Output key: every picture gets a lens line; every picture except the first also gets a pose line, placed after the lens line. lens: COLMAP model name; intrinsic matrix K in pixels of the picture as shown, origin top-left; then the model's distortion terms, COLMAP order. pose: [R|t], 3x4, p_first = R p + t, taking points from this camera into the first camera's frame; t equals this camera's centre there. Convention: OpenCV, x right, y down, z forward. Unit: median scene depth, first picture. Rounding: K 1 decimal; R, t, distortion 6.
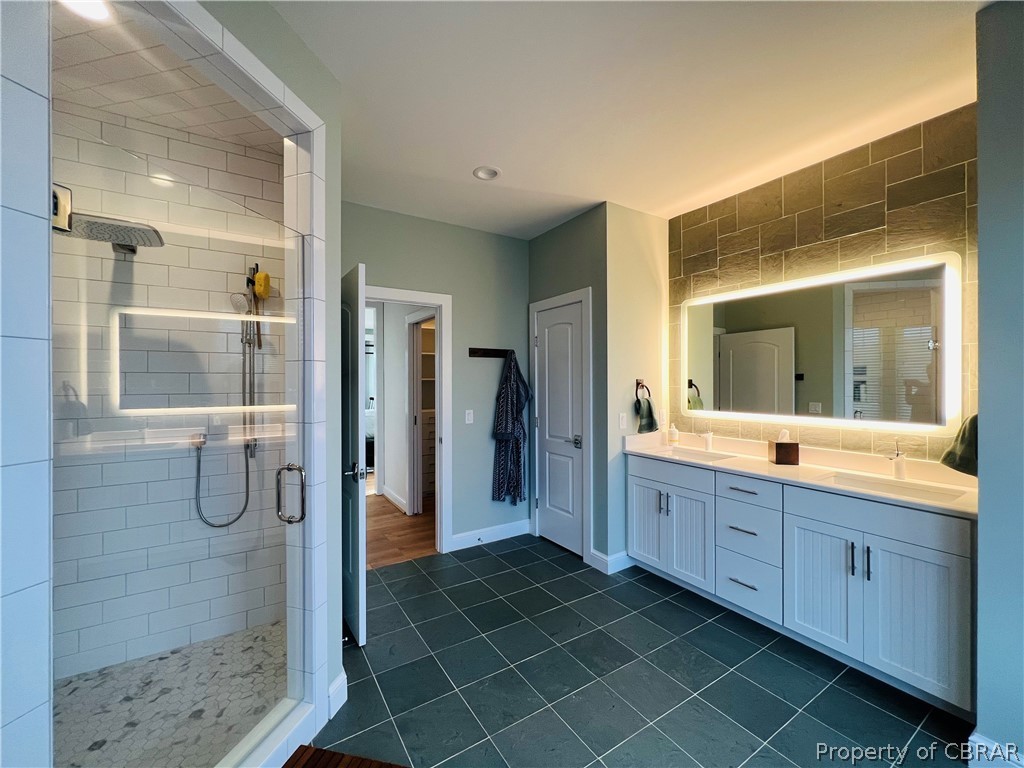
lens RADIAL K [[412.8, 0, 507.7], [0, 412.8, 382.1], [0, 0, 1]] dist [-0.001015, 0.000593]
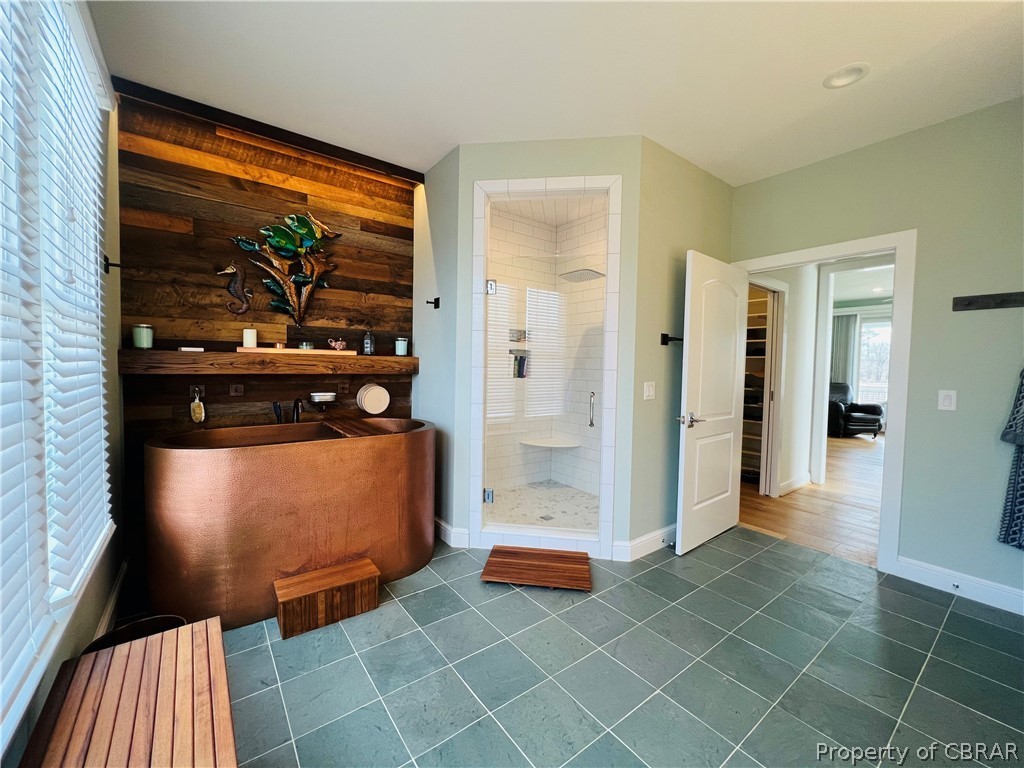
lens RADIAL K [[412.8, 0, 507.7], [0, 412.8, 382.1], [0, 0, 1]] dist [-0.001015, 0.000593]
pose [[0.079491, 0.045705, -0.995787, 0.538761], [-0.016961, 0.998866, 0.044493, 0.036861], [0.996691, 0.013353, 0.080176, 0.231759]]
